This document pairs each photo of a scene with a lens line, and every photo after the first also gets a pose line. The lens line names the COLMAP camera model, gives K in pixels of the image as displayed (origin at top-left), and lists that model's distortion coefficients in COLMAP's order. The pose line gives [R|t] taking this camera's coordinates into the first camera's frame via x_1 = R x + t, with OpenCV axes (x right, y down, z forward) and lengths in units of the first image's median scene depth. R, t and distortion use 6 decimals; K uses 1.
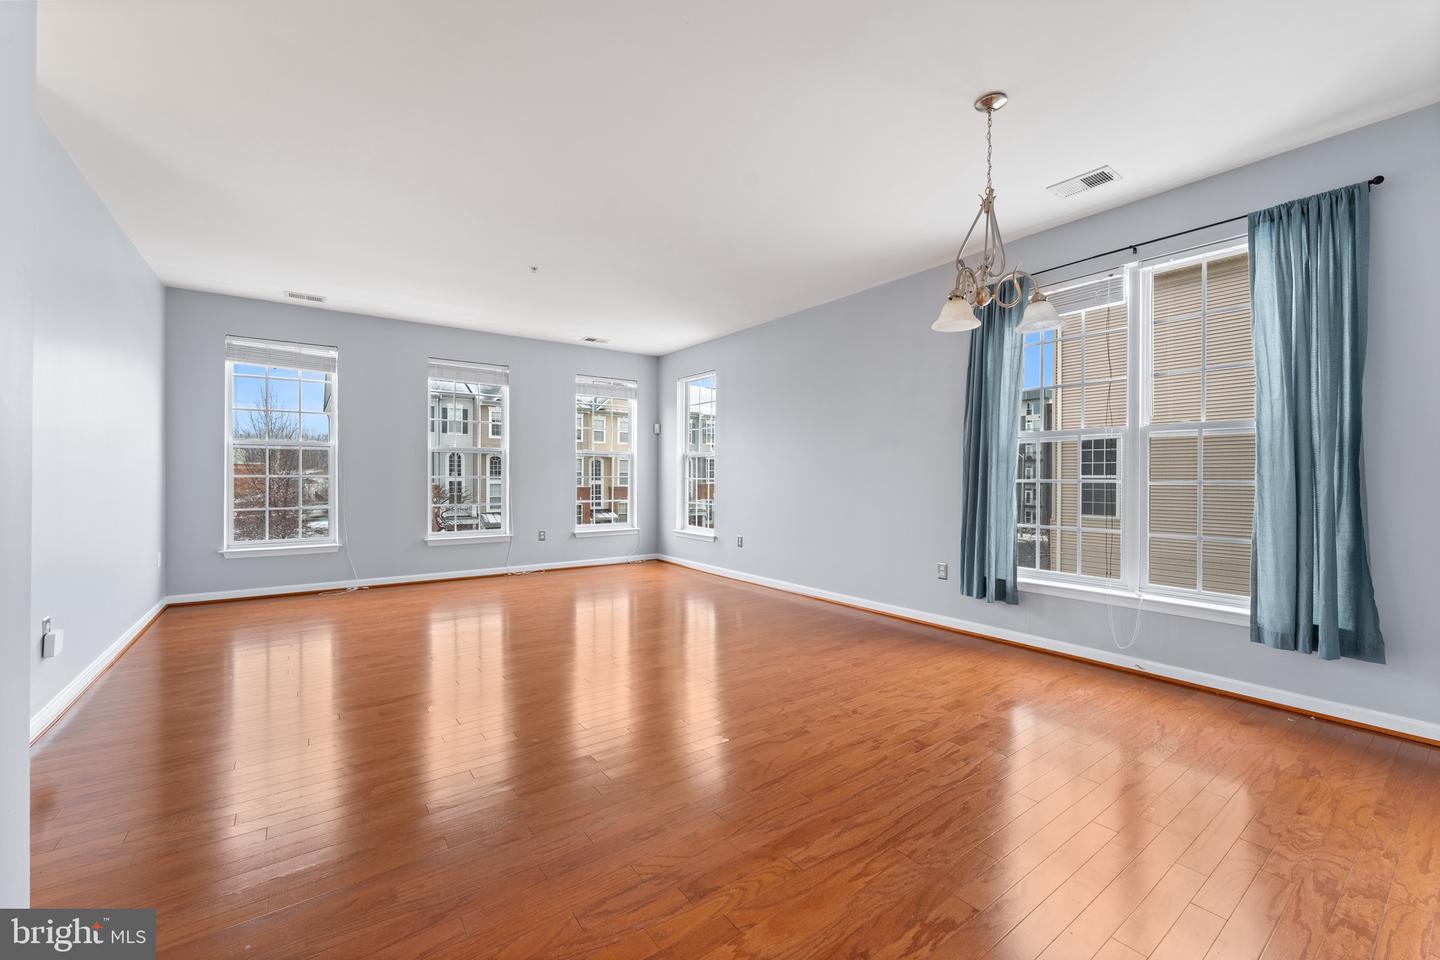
lens RADIAL K [[573.2, 0, 718.5], [0, 573.2, 483.2], [0, 0, 1]] dist [0.000405, 0.000295]
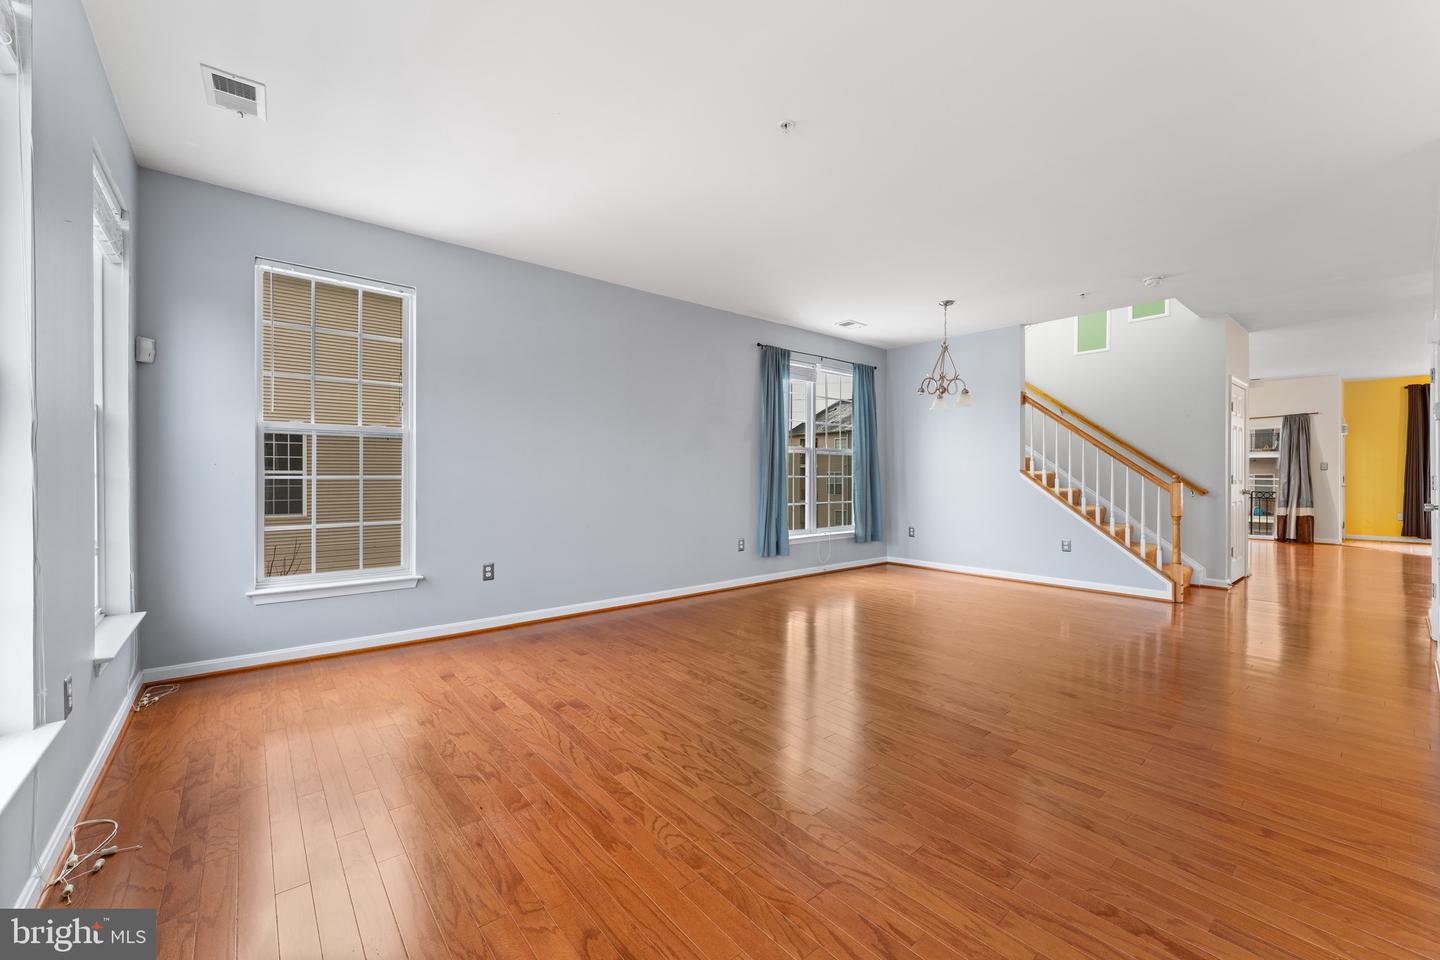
lens RADIAL K [[568.0, 0, 725.5], [0, 568.0, 475.3], [0, 0, 1]] dist [-0.002587, 0.000203]
pose [[-0.071331, -0.003140, 0.997448, -1.122484], [0.007765, 0.999963, 0.003703, -0.015994], [-0.997422, 0.008009, -0.071304, 1.378282]]
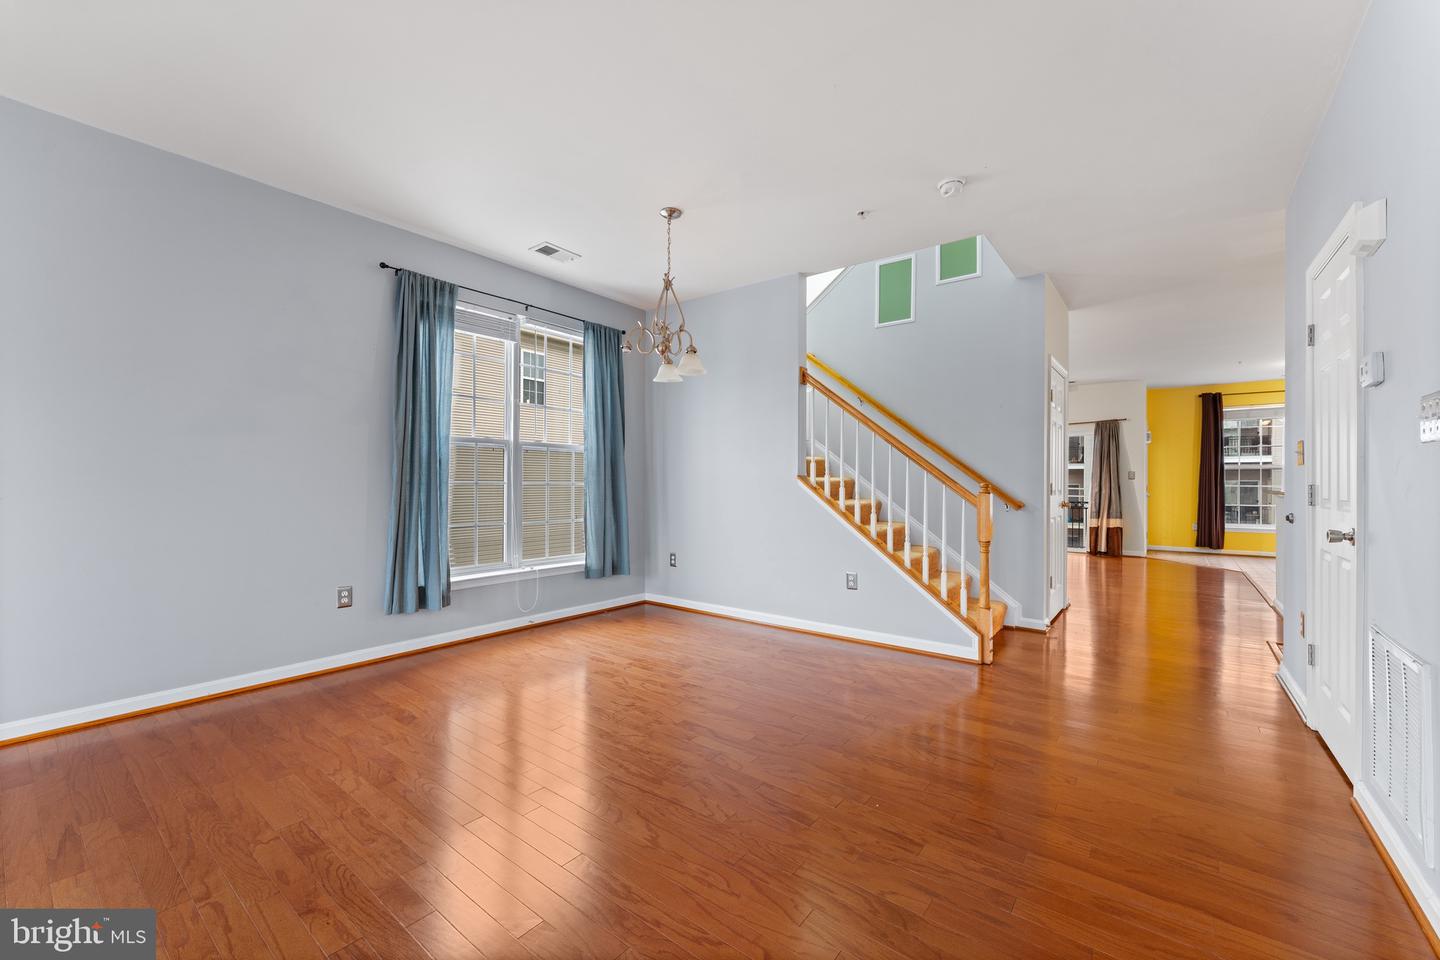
lens RADIAL K [[573.2, 0, 718.5], [0, 573.2, 483.2], [0, 0, 1]] dist [0.000405, 0.000295]
pose [[-0.278039, -0.003920, 0.960562, -0.627389], [0.002383, 0.999986, 0.004771, -0.007966], [-0.960567, 0.003615, -0.278026, 0.882564]]
